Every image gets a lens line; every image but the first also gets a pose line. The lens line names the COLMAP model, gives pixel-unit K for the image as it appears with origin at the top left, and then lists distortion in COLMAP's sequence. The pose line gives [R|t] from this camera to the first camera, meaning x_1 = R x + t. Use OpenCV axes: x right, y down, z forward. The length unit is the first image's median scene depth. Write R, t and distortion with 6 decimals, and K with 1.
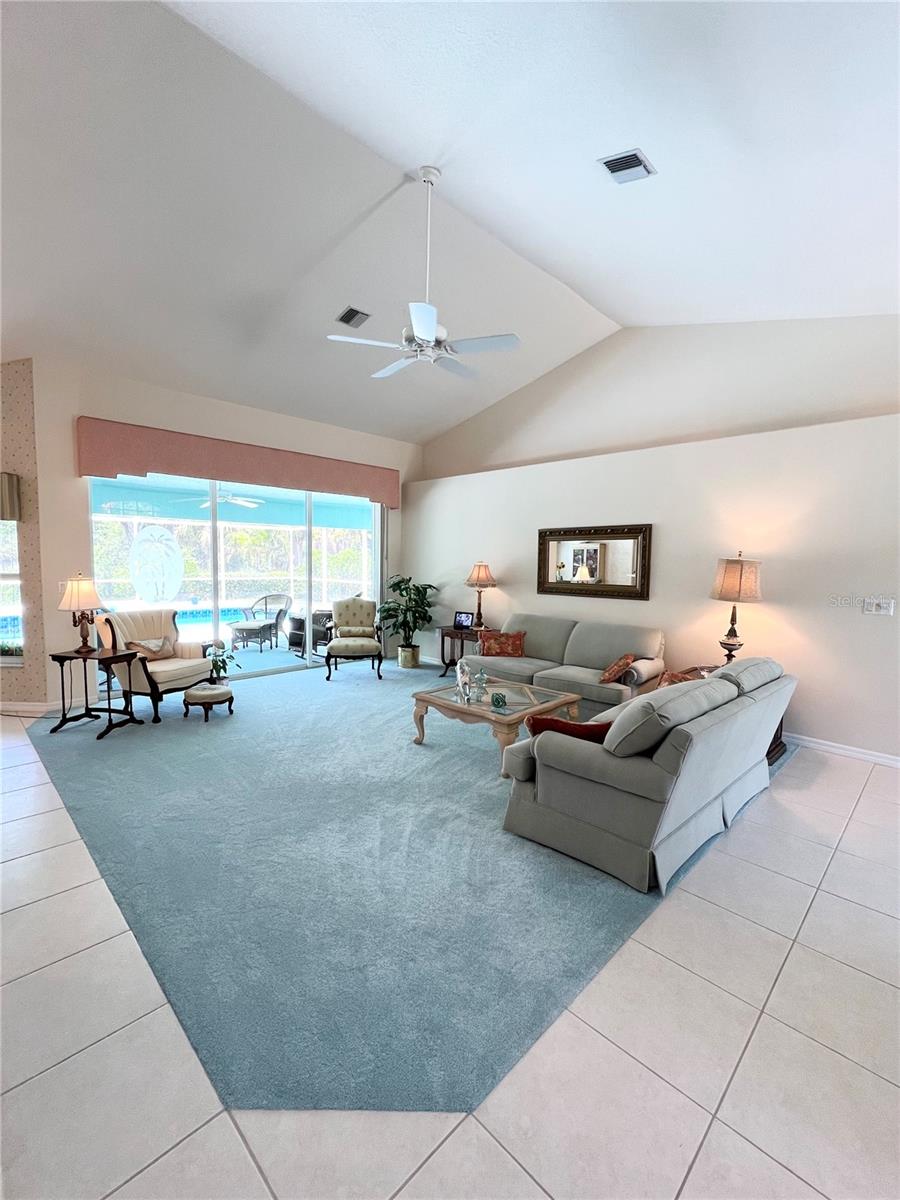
lens RADIAL K [[513.0, 0, 441.2], [0, 513.0, 601.0], [0, 0, 1]] dist [-0.004777, 0.000570]
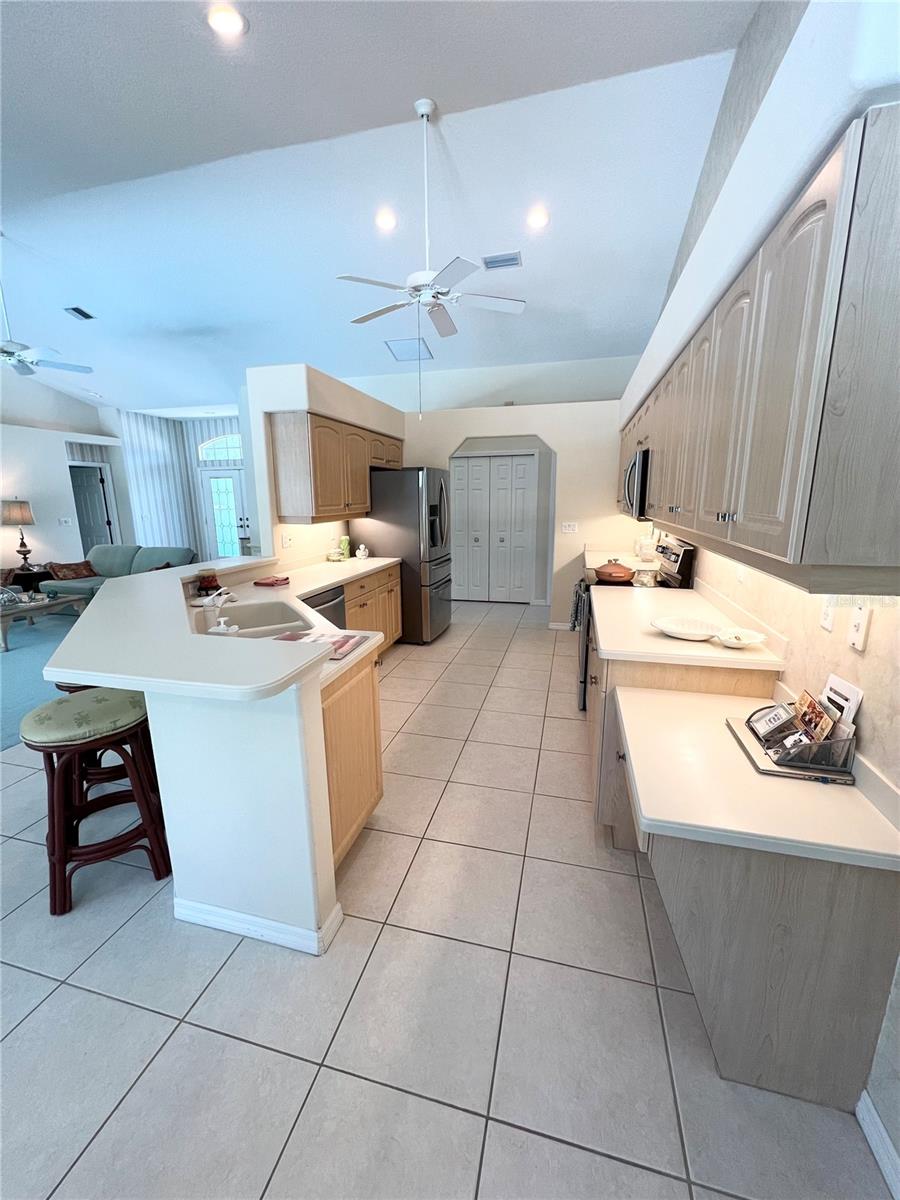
lens RADIAL K [[481.1, 0, 443.9], [0, 481.1, 600.0], [0, 0, 1]] dist [0.002798, 0.000637]
pose [[-0.503166, -0.192214, 0.842542, -1.279827], [0.076153, 0.961296, 0.264785, -0.066364], [-0.860828, 0.197393, -0.469054, 0.481938]]
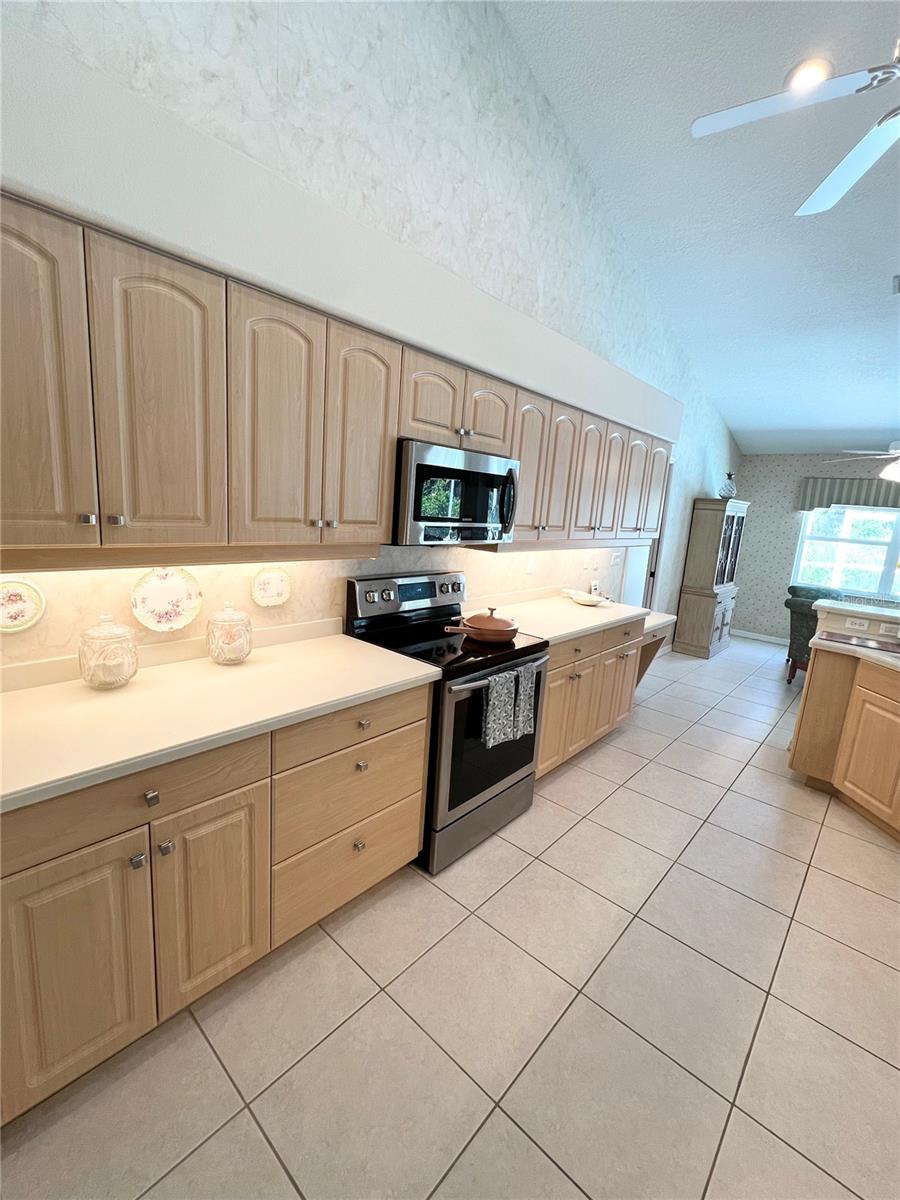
lens RADIAL K [[513.0, 0, 442.1], [0, 513.0, 599.5], [0, 0, 1]] dist [-0.004777, 0.000570]
pose [[0.047876, 0.172871, -0.983780, -0.346223], [-0.153311, 0.974511, 0.163781, -0.004633], [0.987017, 0.142983, 0.073159, -0.134977]]
